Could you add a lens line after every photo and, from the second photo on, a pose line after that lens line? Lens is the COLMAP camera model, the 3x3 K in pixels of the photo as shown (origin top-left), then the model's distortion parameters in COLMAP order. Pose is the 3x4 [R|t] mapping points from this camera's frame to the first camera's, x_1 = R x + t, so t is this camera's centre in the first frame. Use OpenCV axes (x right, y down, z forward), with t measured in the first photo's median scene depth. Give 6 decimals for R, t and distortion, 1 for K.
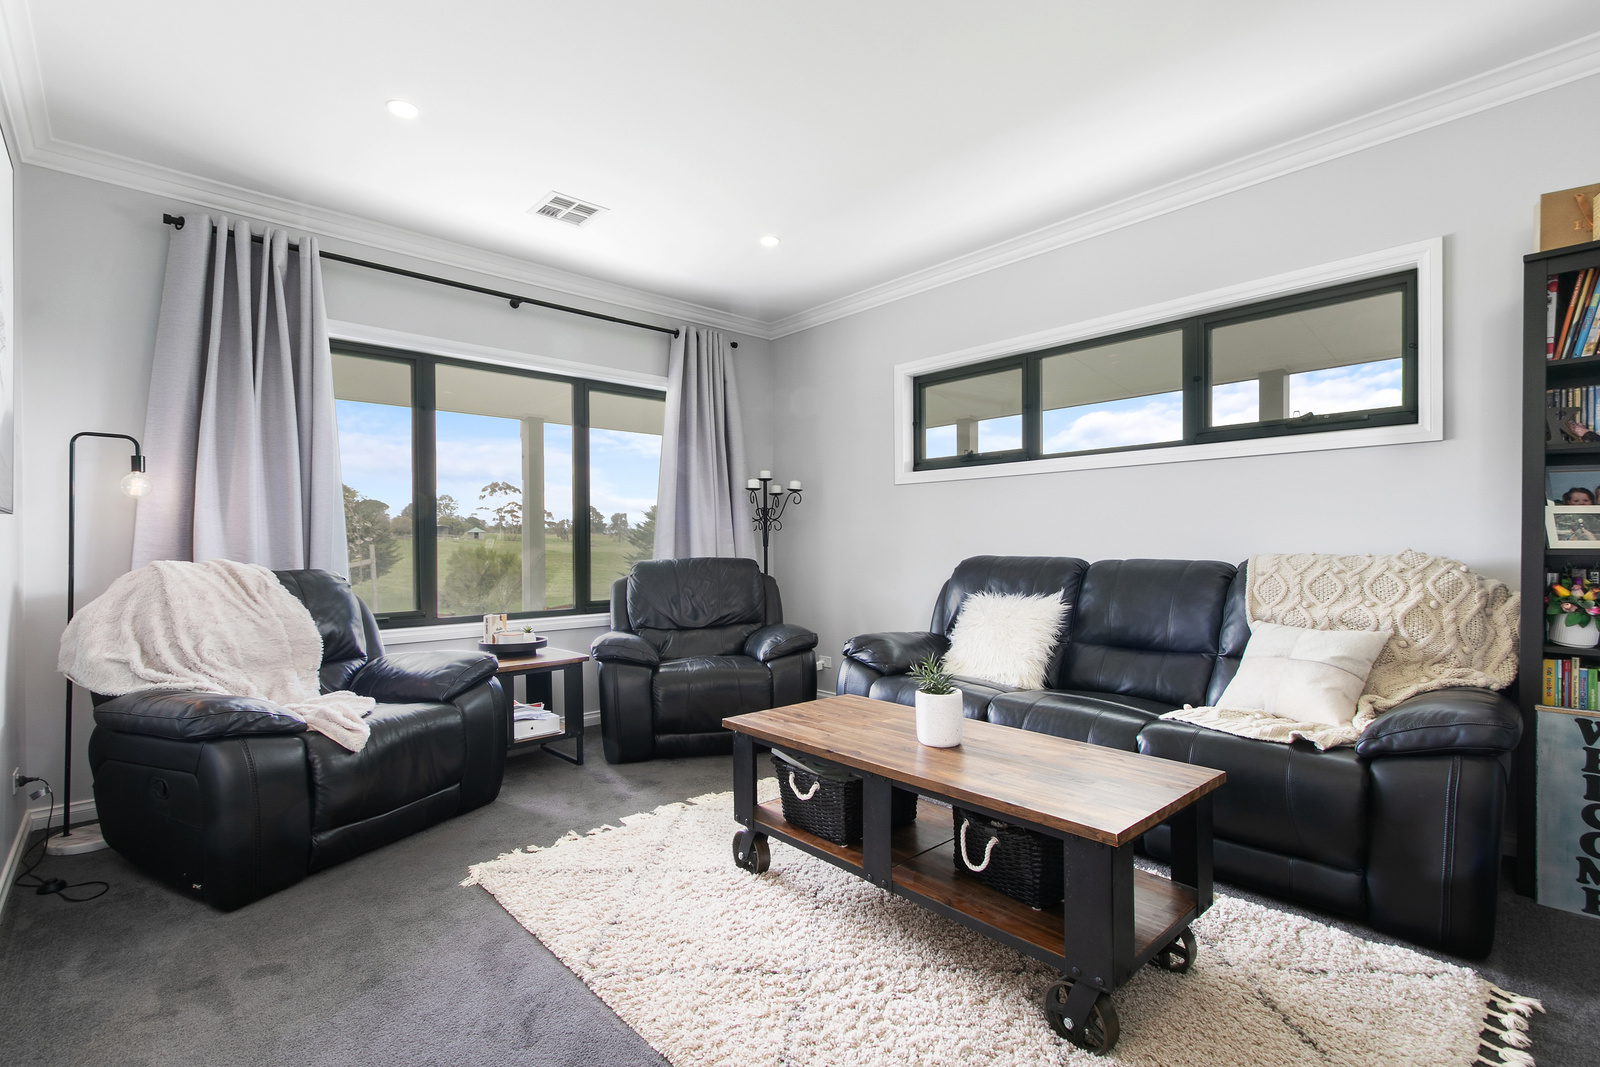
lens RADIAL K [[734.8, 0, 795.4], [0, 734.8, 542.1], [0, 0, 1]] dist [0.003576, 0.000394]
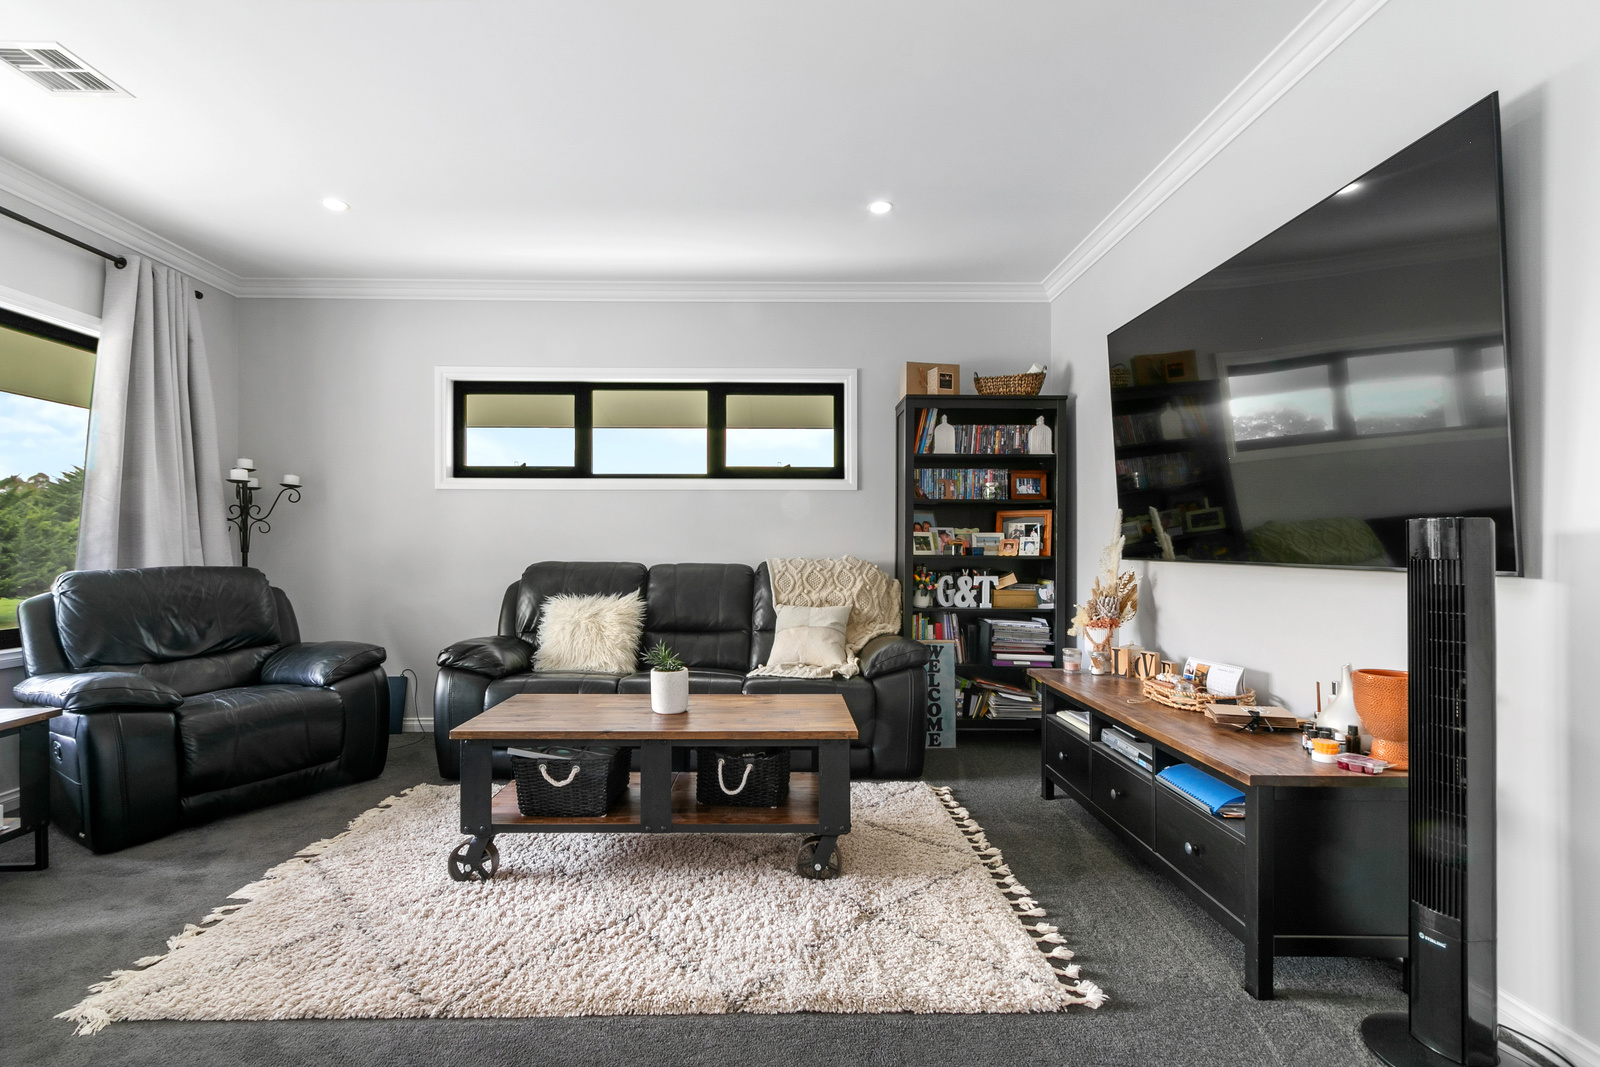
lens RADIAL K [[739.3, 0, 784.1], [0, 739.3, 534.8], [0, 0, 1]] dist [0.001387, -0.000767]
pose [[0.653715, 0.022181, 0.756415, -0.457888], [-0.006660, 0.999700, -0.023560, 0.002942], [-0.756711, 0.010363, 0.653667, 0.026848]]
